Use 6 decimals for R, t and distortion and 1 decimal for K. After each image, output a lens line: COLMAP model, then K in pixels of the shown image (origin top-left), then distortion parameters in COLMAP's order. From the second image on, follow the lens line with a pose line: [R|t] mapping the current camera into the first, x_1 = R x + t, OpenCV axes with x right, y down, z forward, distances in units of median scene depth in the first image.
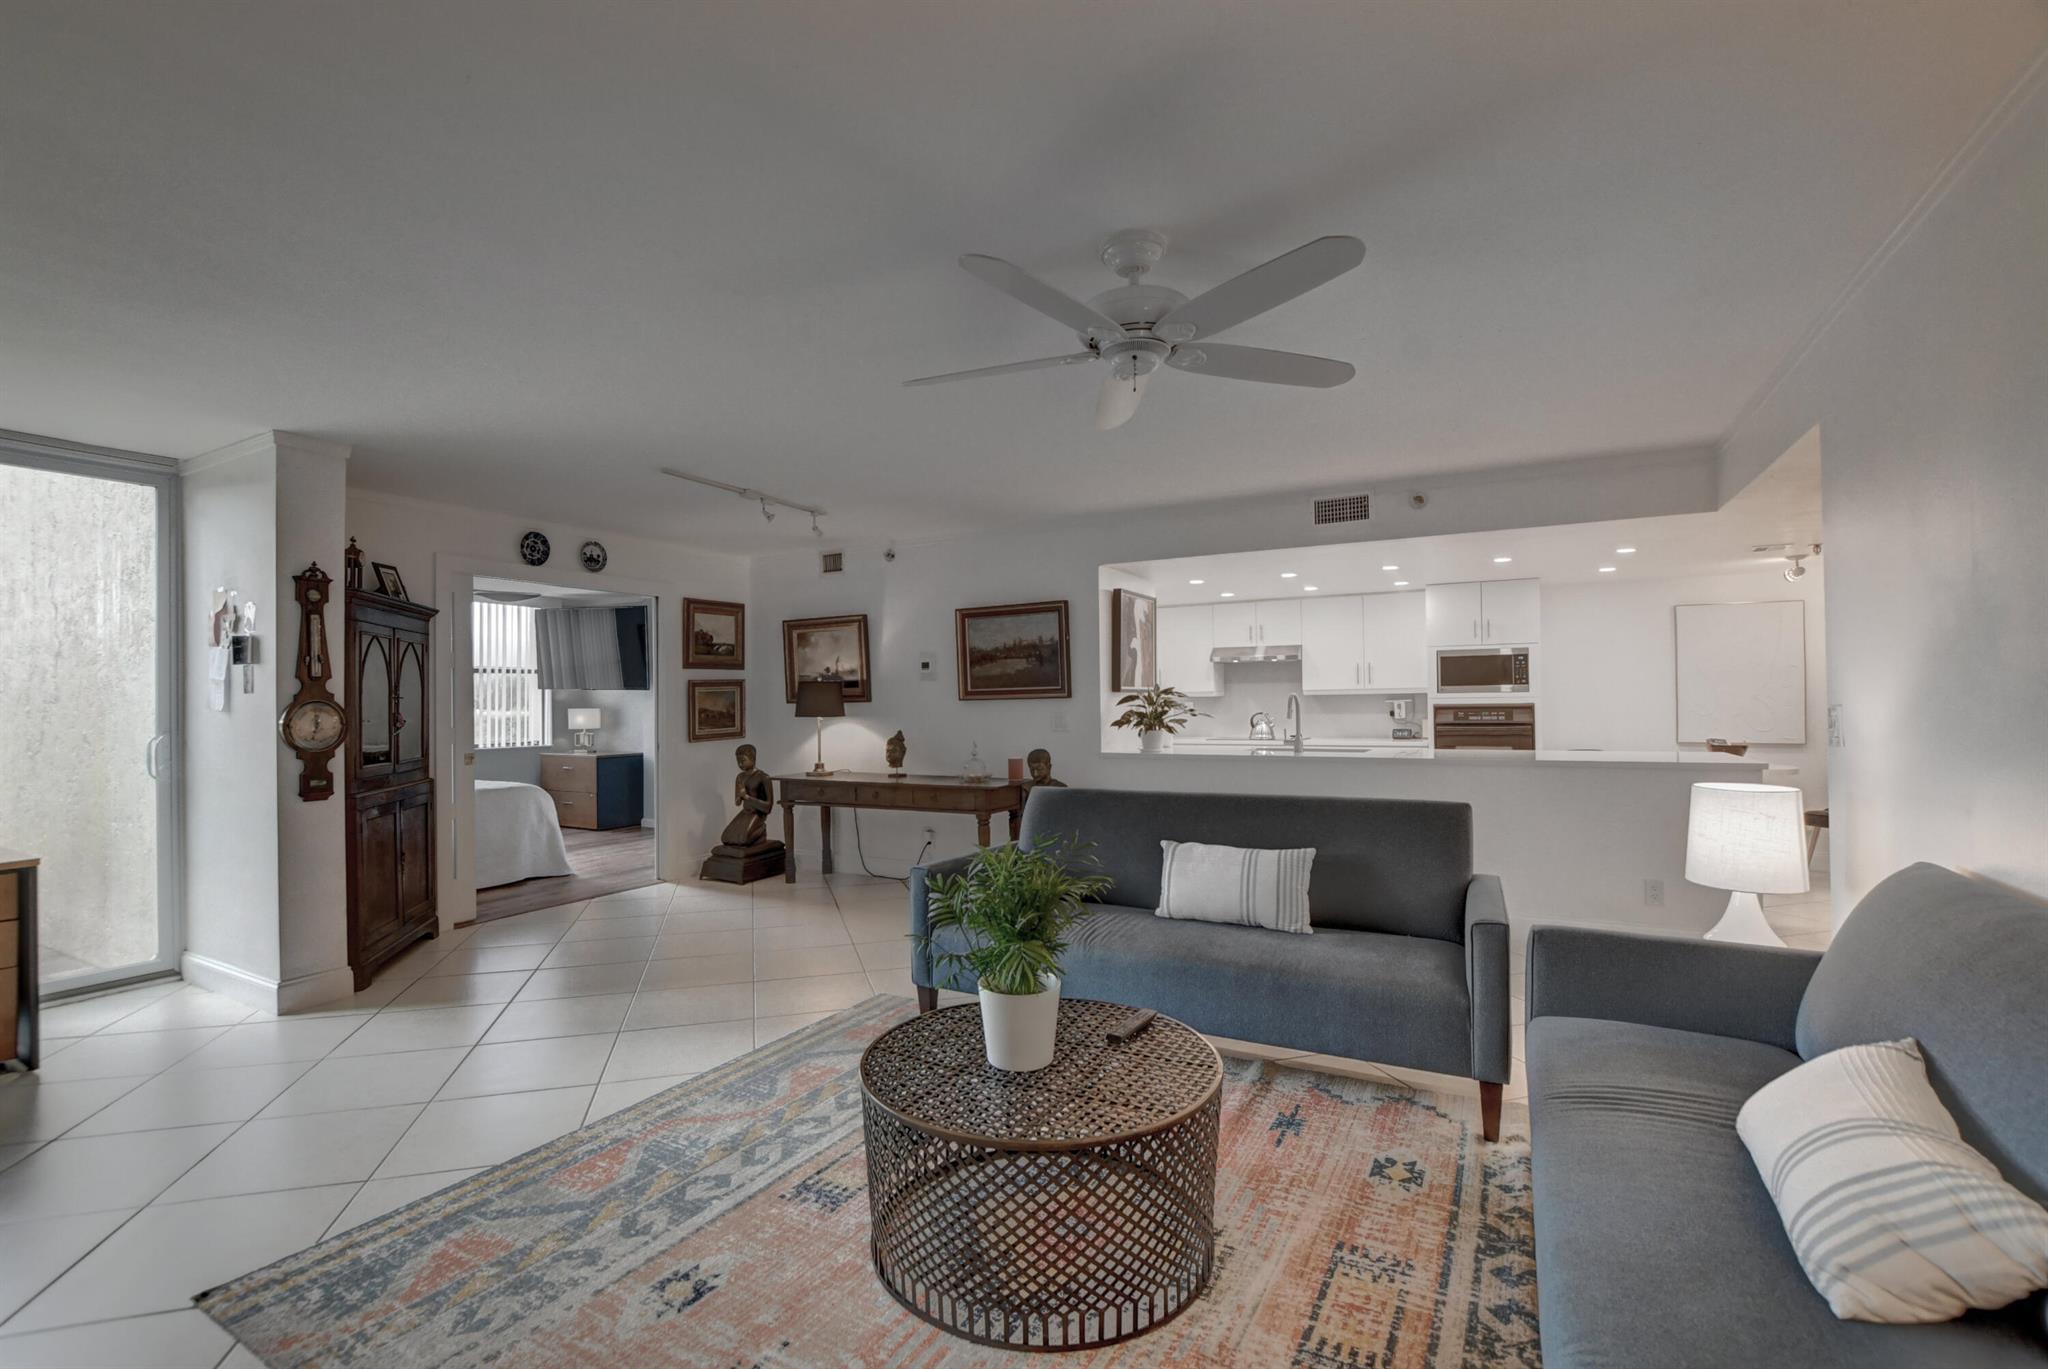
lens RADIAL K [[906.0, 0, 1015.5], [0, 906.0, 689.0], [0, 0, 1]] dist [-0.030500, -0.000230]
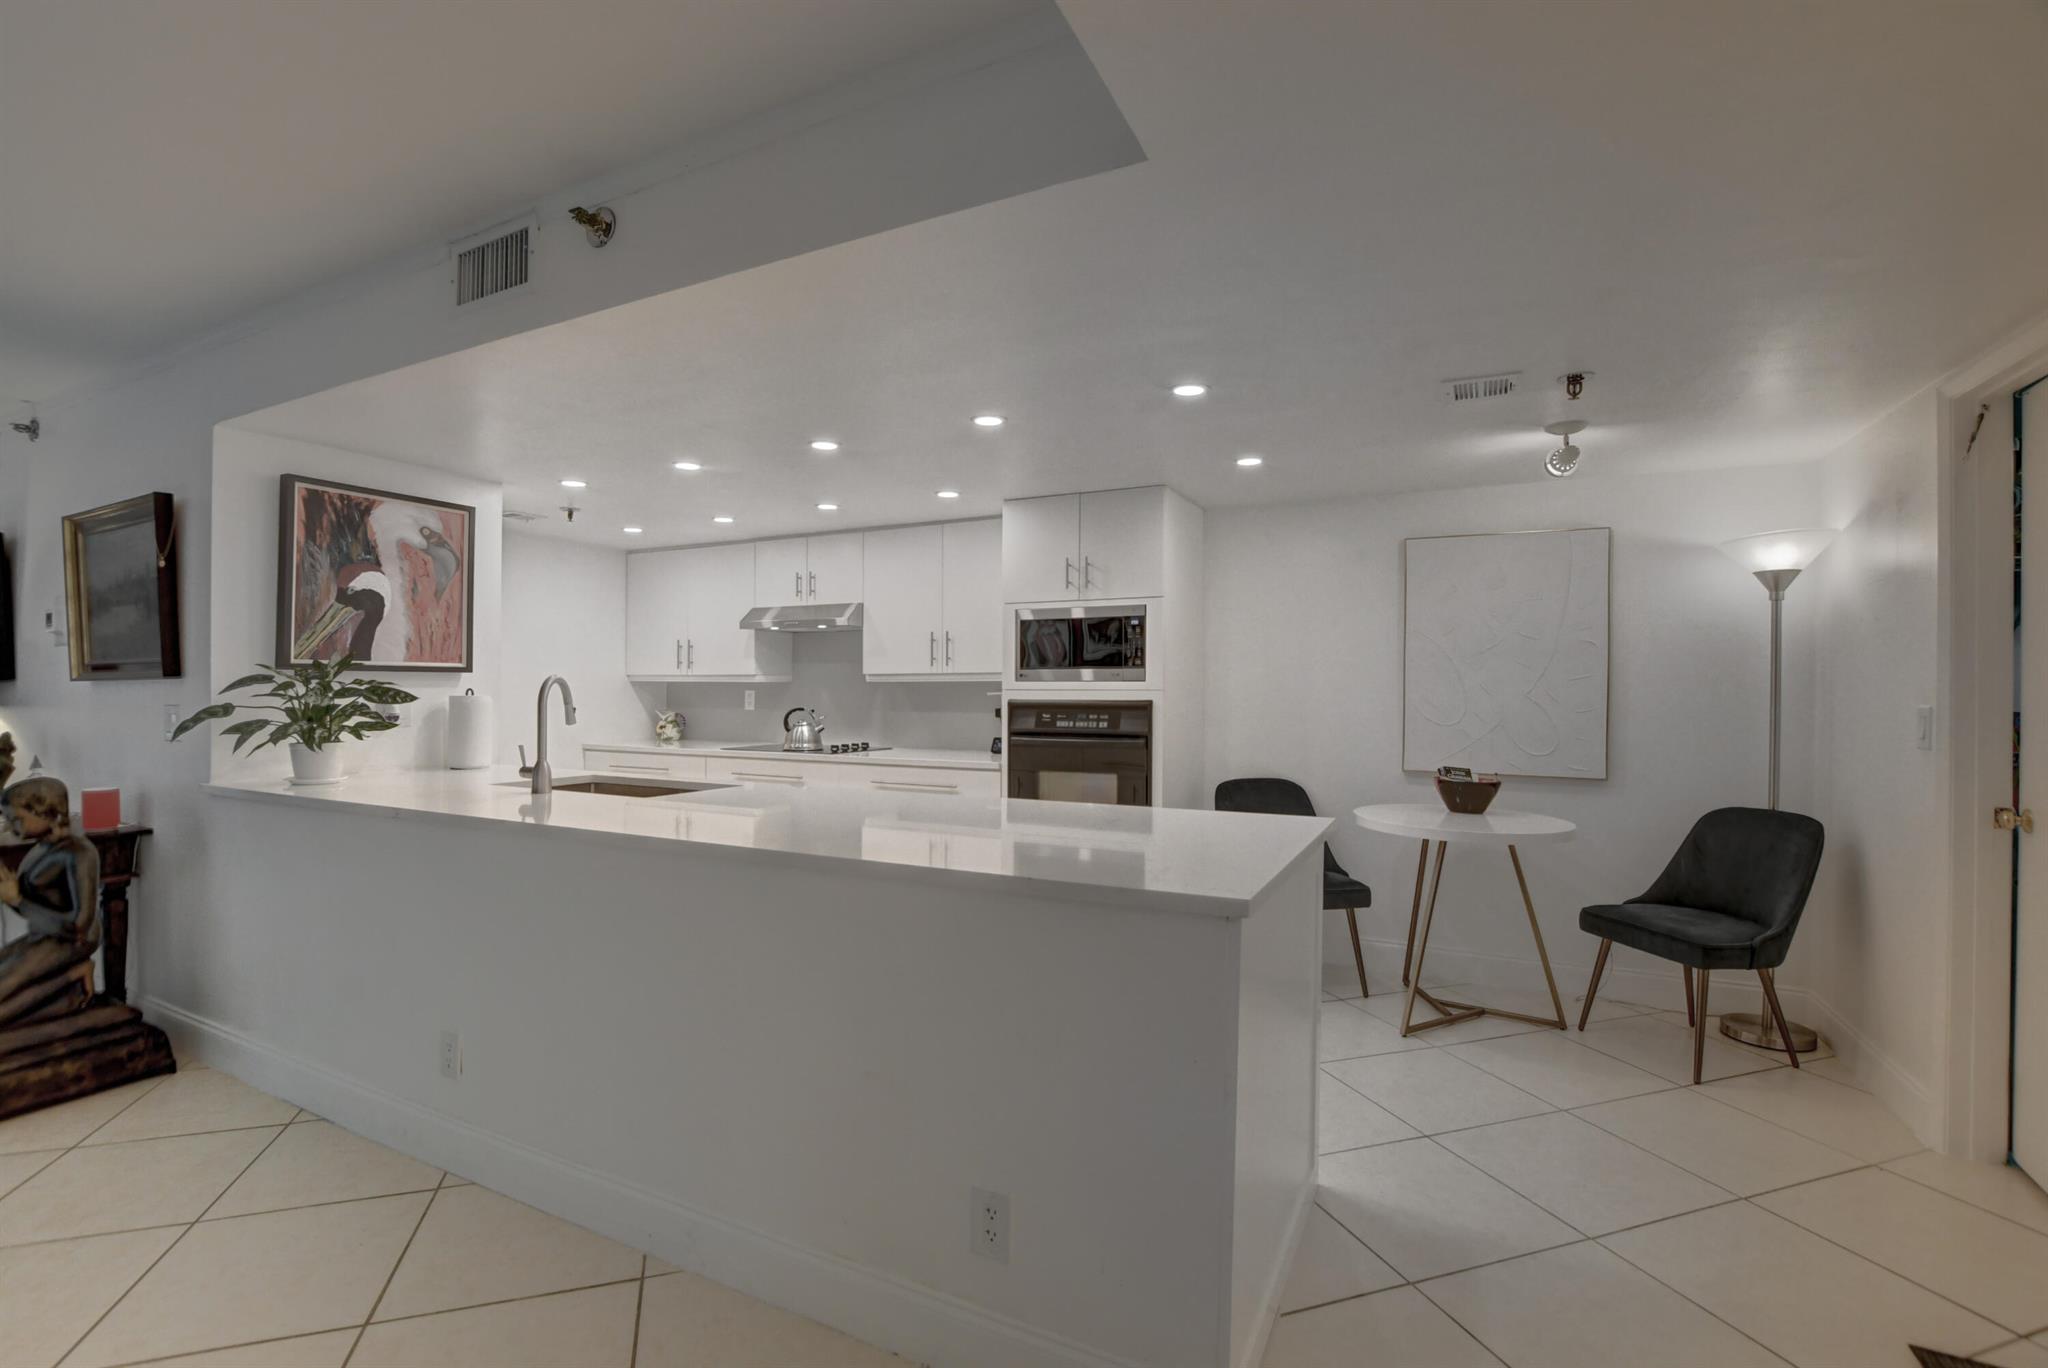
lens RADIAL K [[906.0, 0, 1015.5], [0, 906.0, 688.5], [0, 0, 1]] dist [-0.030500, -0.000230]
pose [[0.999312, 0.013678, 0.034484, 0.691007], [-0.014207, 0.999784, 0.015169, 0.000996], [-0.034269, -0.015648, 0.999290, 0.612746]]
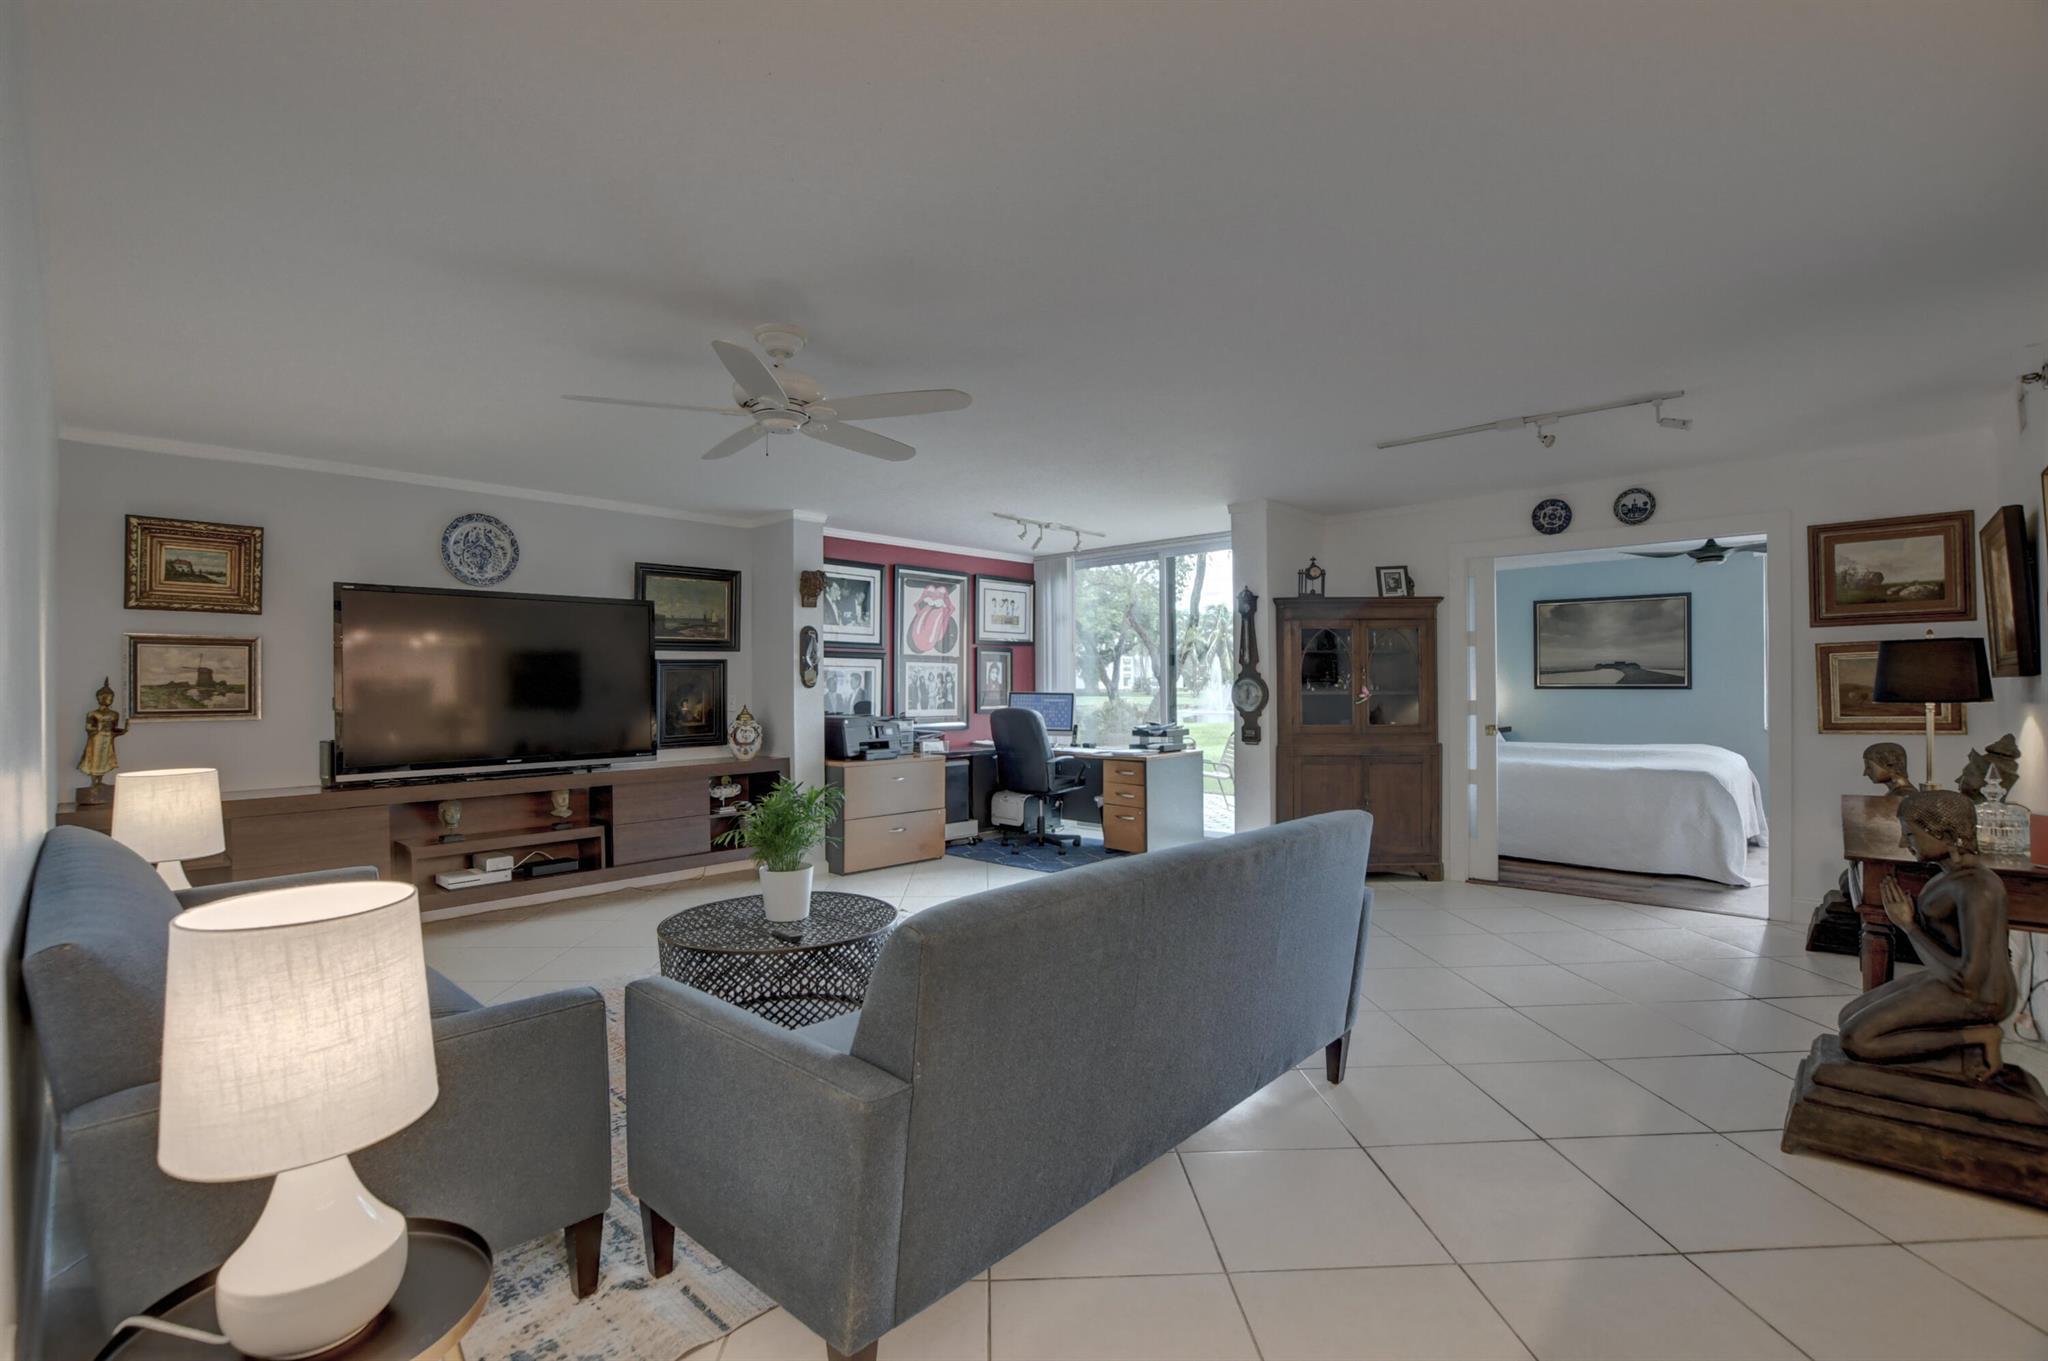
lens RADIAL K [[921.6, 0, 1024.0], [0, 921.6, 680.5], [0, 0, 1]] dist [-0.010830, -0.000285]
pose [[-0.249422, 0.010232, -0.968341, 0.691220], [0.023687, 0.999709, 0.004463, 0.001469], [0.968105, -0.021824, -0.249592, 0.863535]]
